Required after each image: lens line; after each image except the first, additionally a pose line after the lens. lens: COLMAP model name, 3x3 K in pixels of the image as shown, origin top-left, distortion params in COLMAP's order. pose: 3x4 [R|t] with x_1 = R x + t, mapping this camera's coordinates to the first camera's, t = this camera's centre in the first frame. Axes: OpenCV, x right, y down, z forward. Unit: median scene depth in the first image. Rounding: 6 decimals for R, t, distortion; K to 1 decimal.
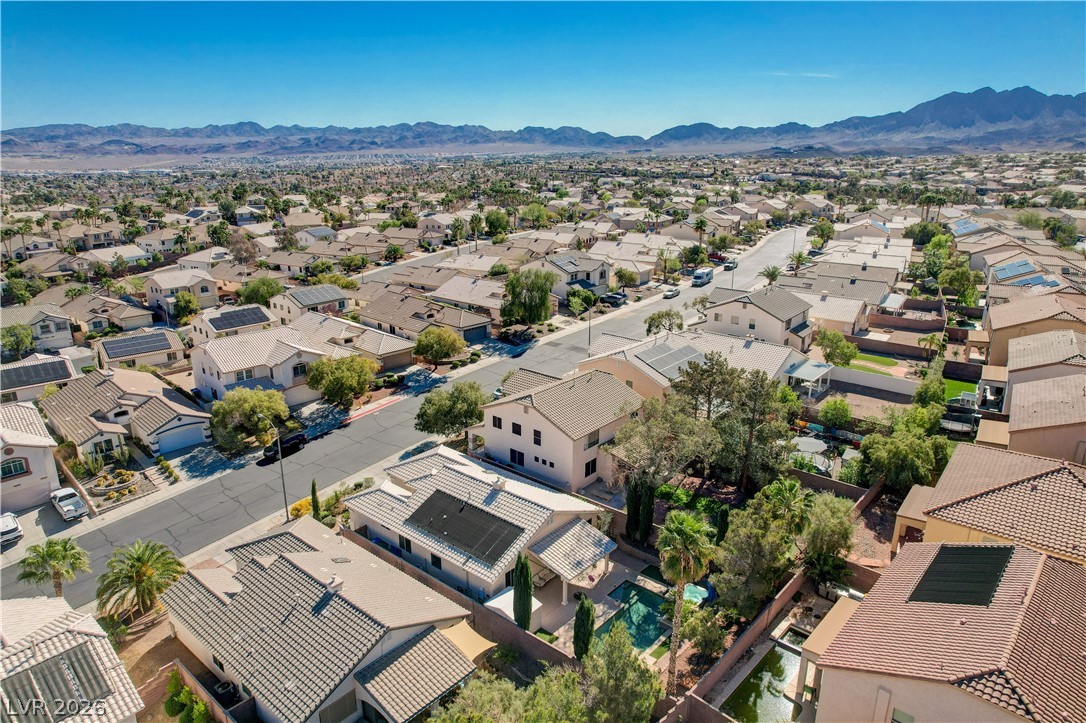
lens RADIAL K [[697.1, 0, 544.6], [0, 697.1, 361.5], [0, 0, 1]] dist [-0.078708, 0.071523]
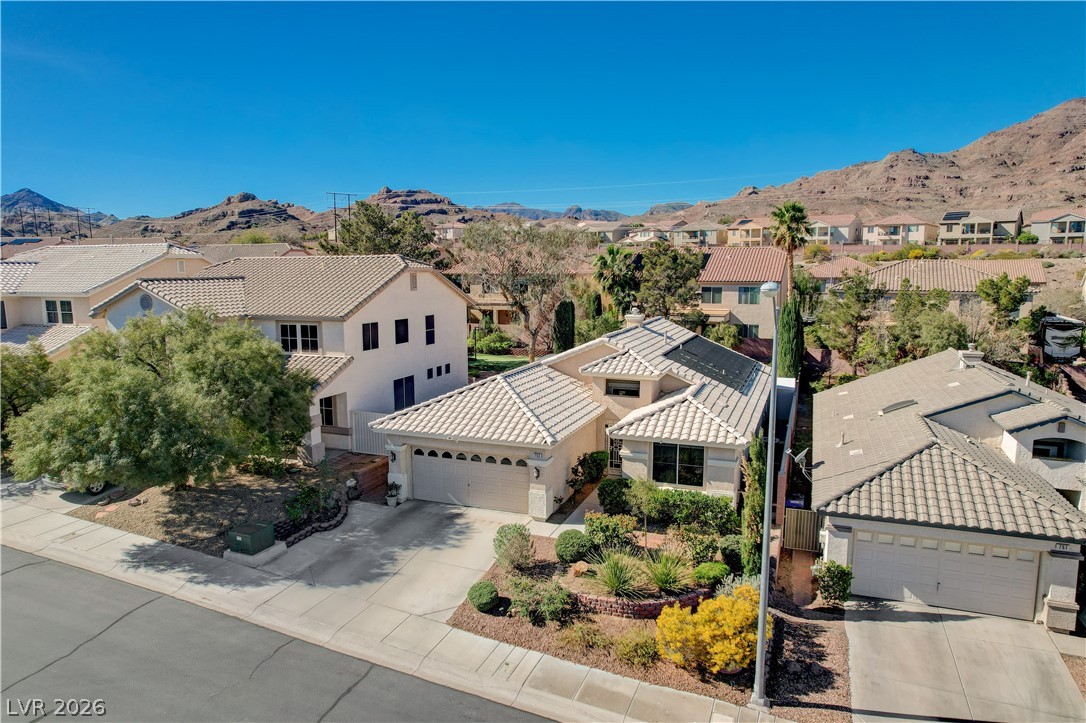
lens RADIAL K [[705.8, 0, 543.0], [0, 705.8, 361.5], [0, 0, 1]] dist [-0.080552, 0.073049]
pose [[-0.323065, -0.130677, 0.937311, -0.408325], [0.282759, 0.931852, 0.227375, 0.023309], [-0.903148, 0.338490, -0.264098, 0.783169]]
